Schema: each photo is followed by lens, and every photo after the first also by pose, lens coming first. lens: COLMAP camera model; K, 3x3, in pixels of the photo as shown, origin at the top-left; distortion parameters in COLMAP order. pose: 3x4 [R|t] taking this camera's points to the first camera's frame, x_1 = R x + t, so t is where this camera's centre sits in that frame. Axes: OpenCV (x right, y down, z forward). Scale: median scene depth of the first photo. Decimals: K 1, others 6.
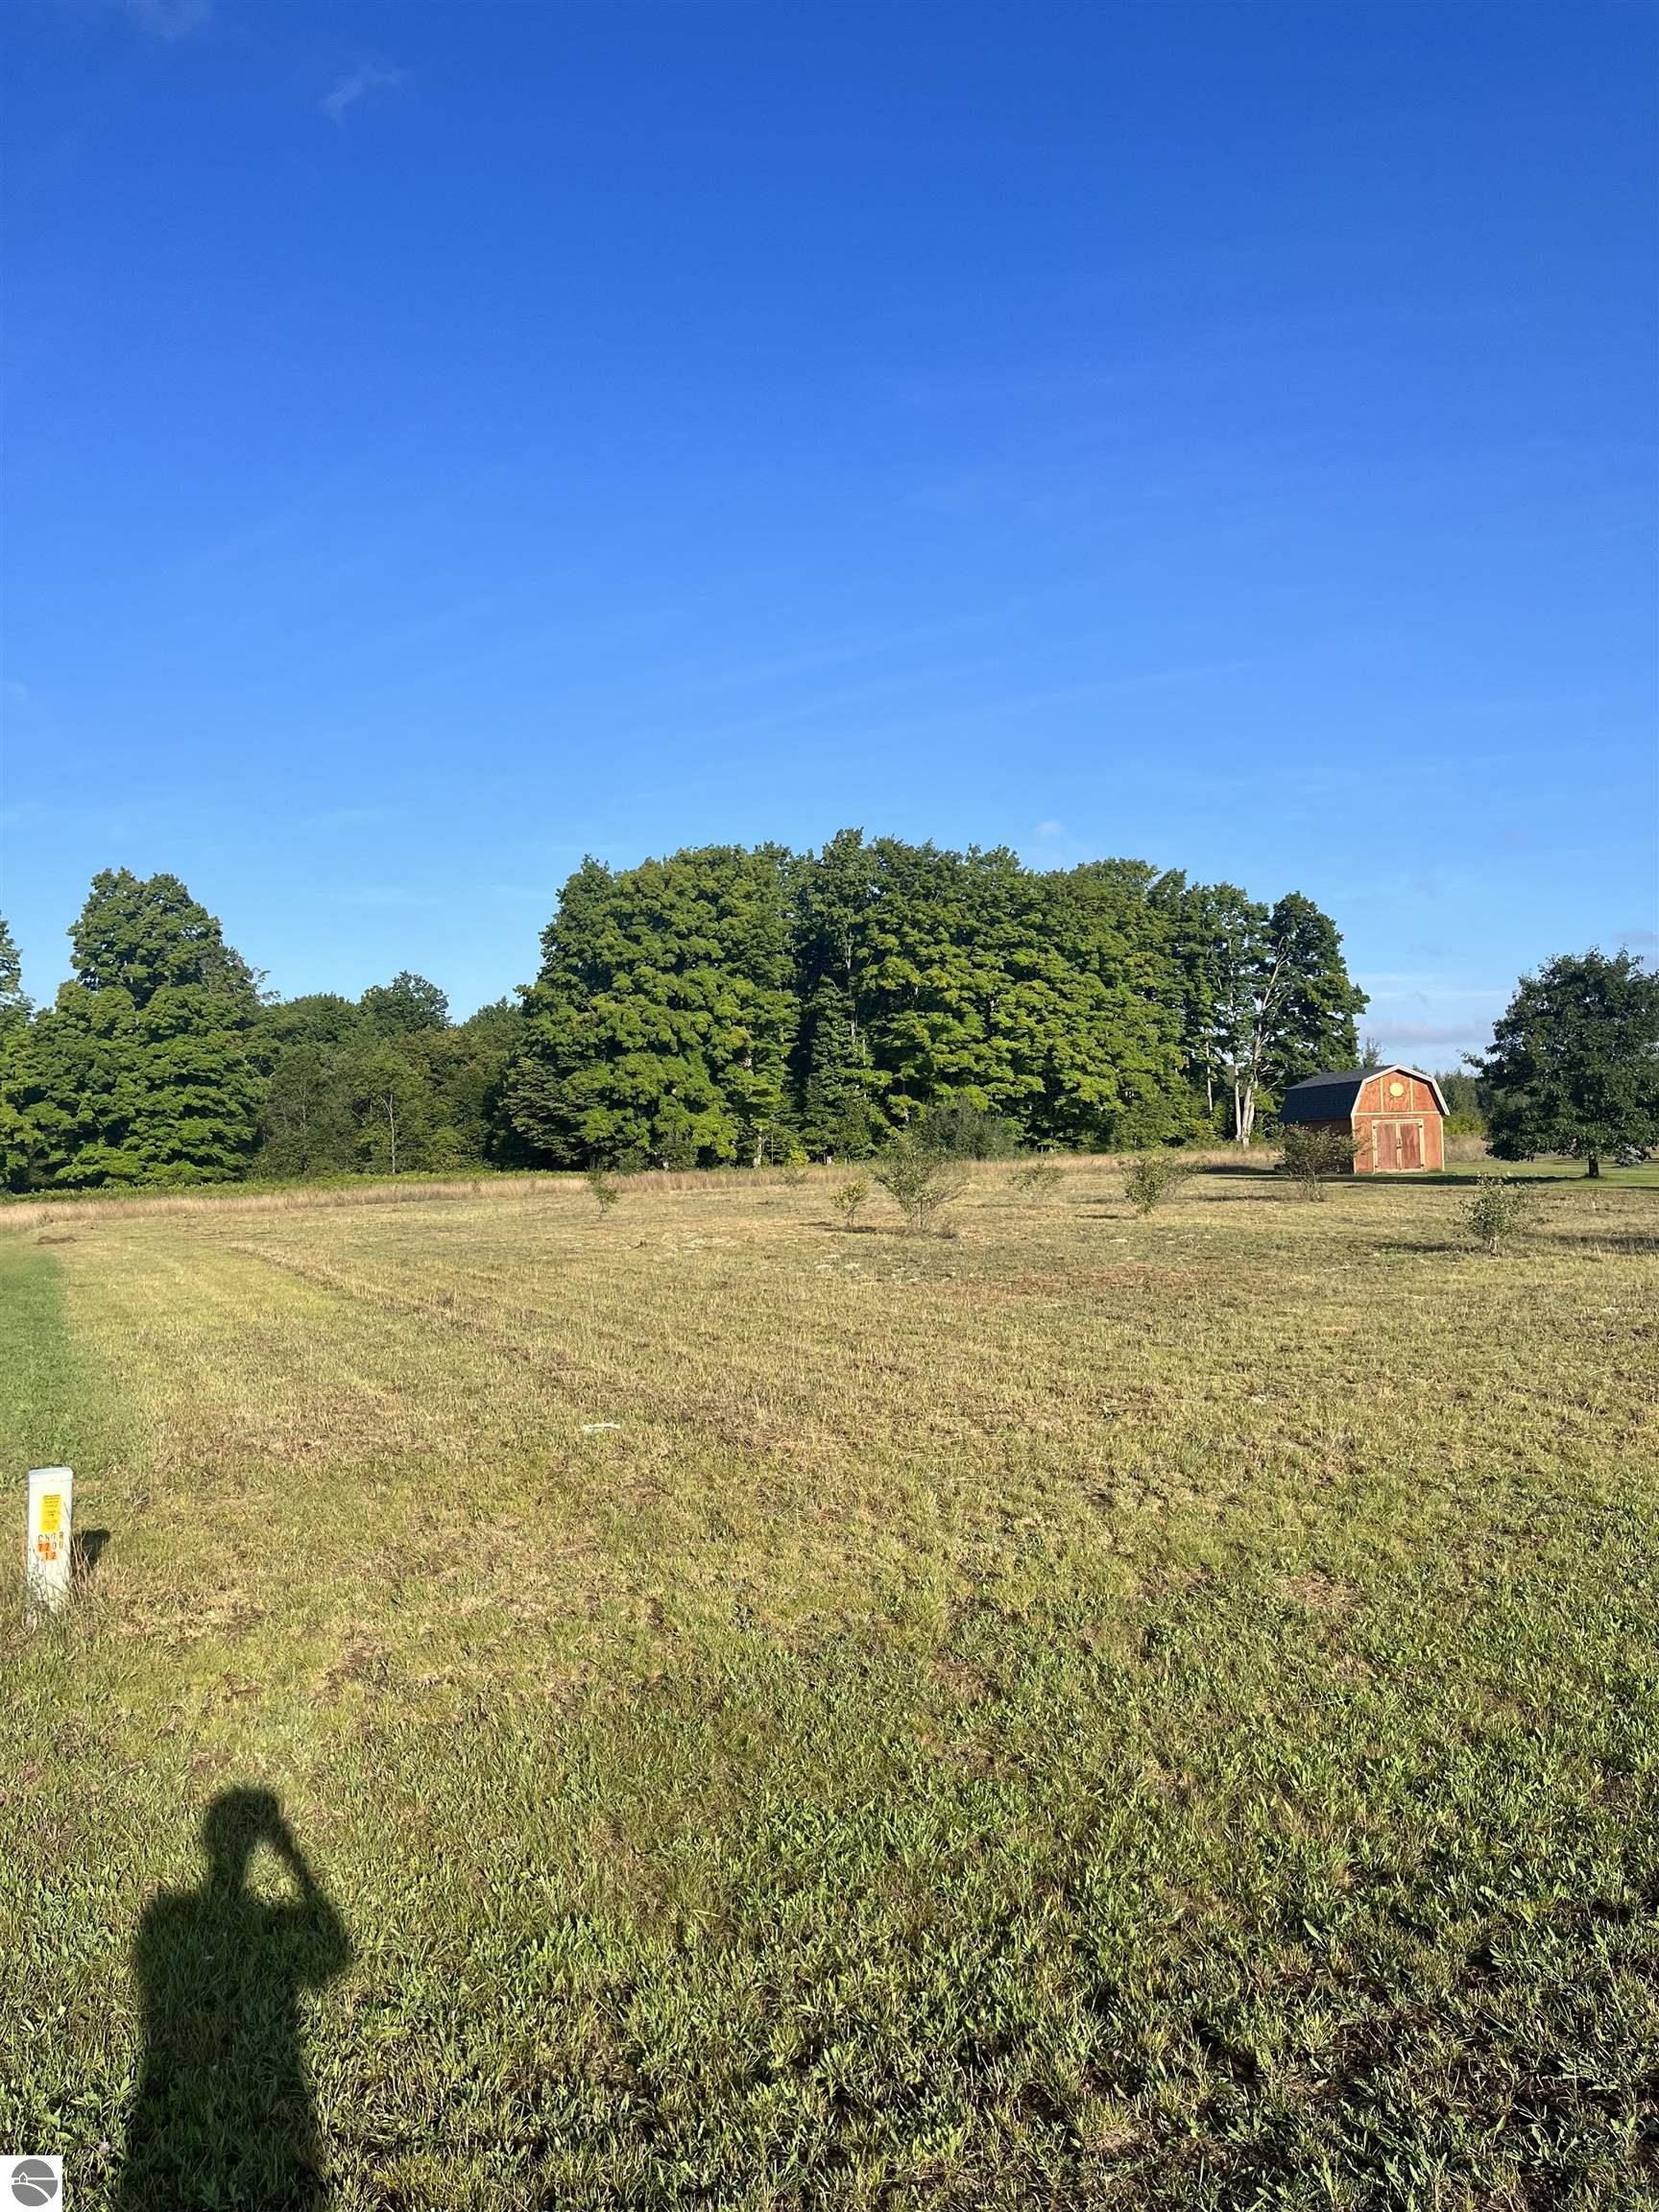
lens RADIAL K [[1665.0, 0, 835.7], [0, 1665.0, 1109.9], [0, 0, 1]] dist [-0.000908, -0.002091]
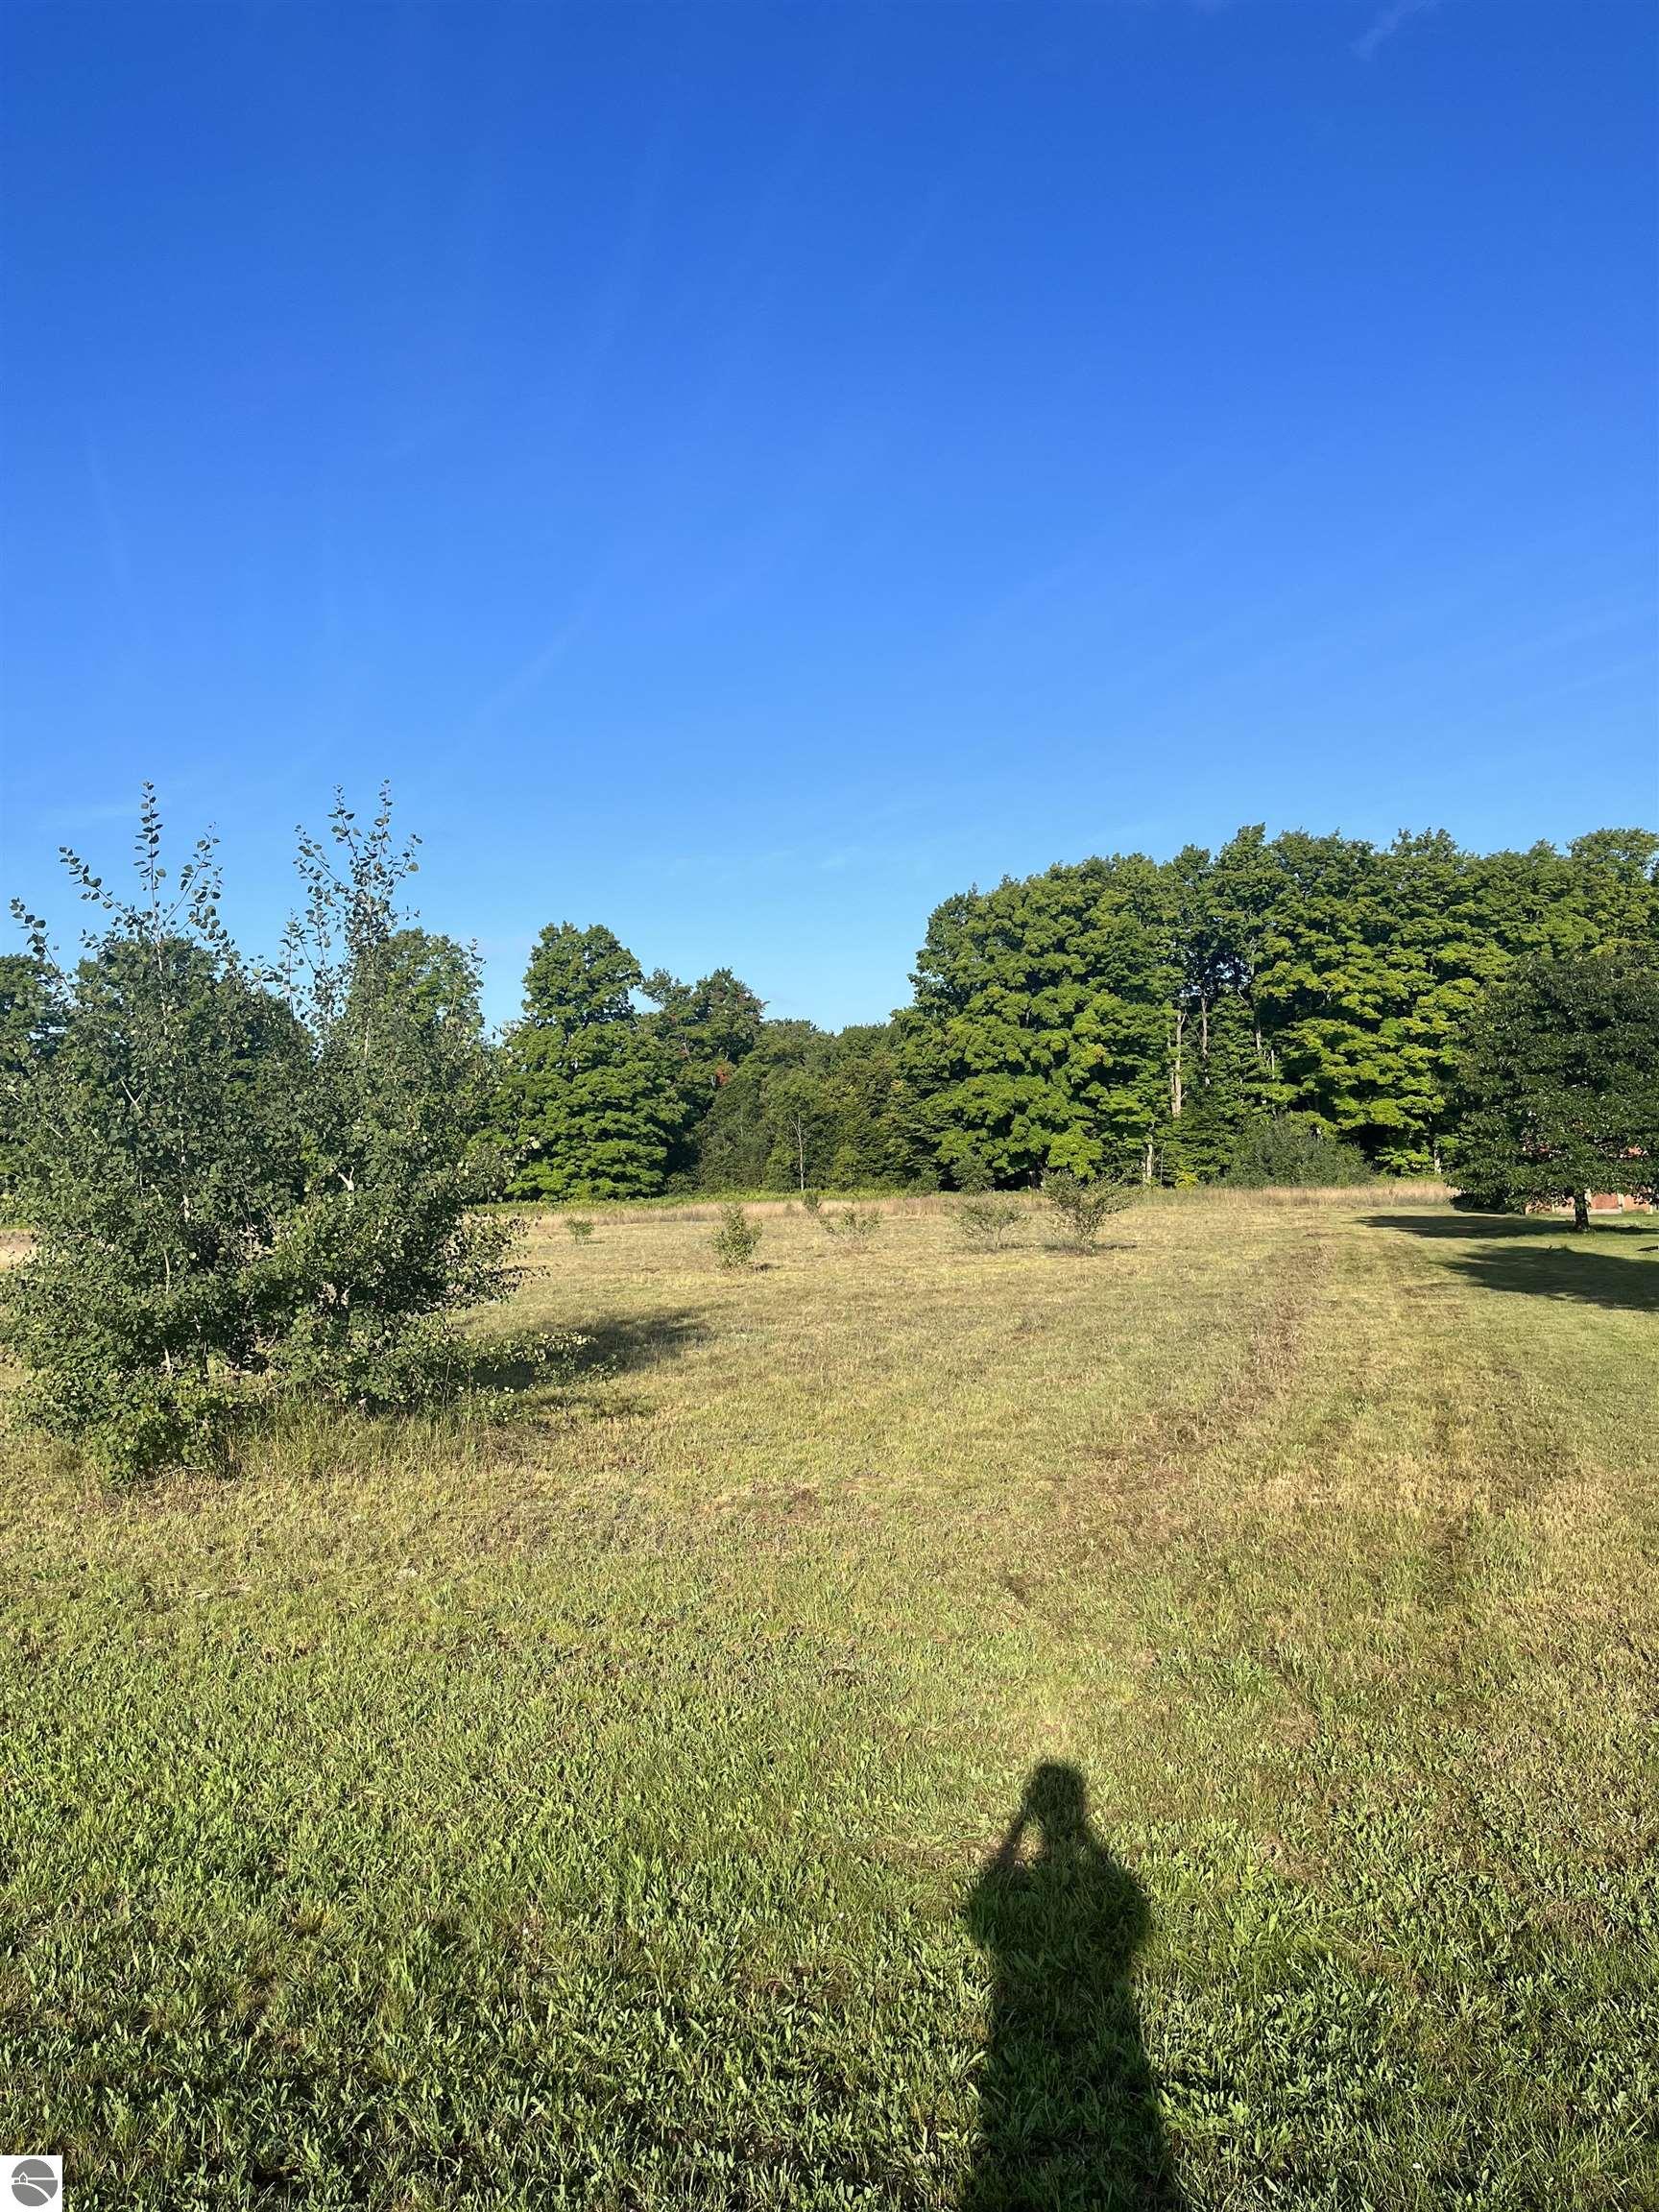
lens RADIAL K [[1665.0, 0, 835.7], [0, 1665.0, 1109.9], [0, 0, 1]] dist [-0.000908, -0.002091]
pose [[0.881256, -0.010057, -0.472533, 0.263242], [0.010170, 0.999946, -0.002315, -0.010674], [0.472531, -0.002766, 0.881310, 0.073569]]
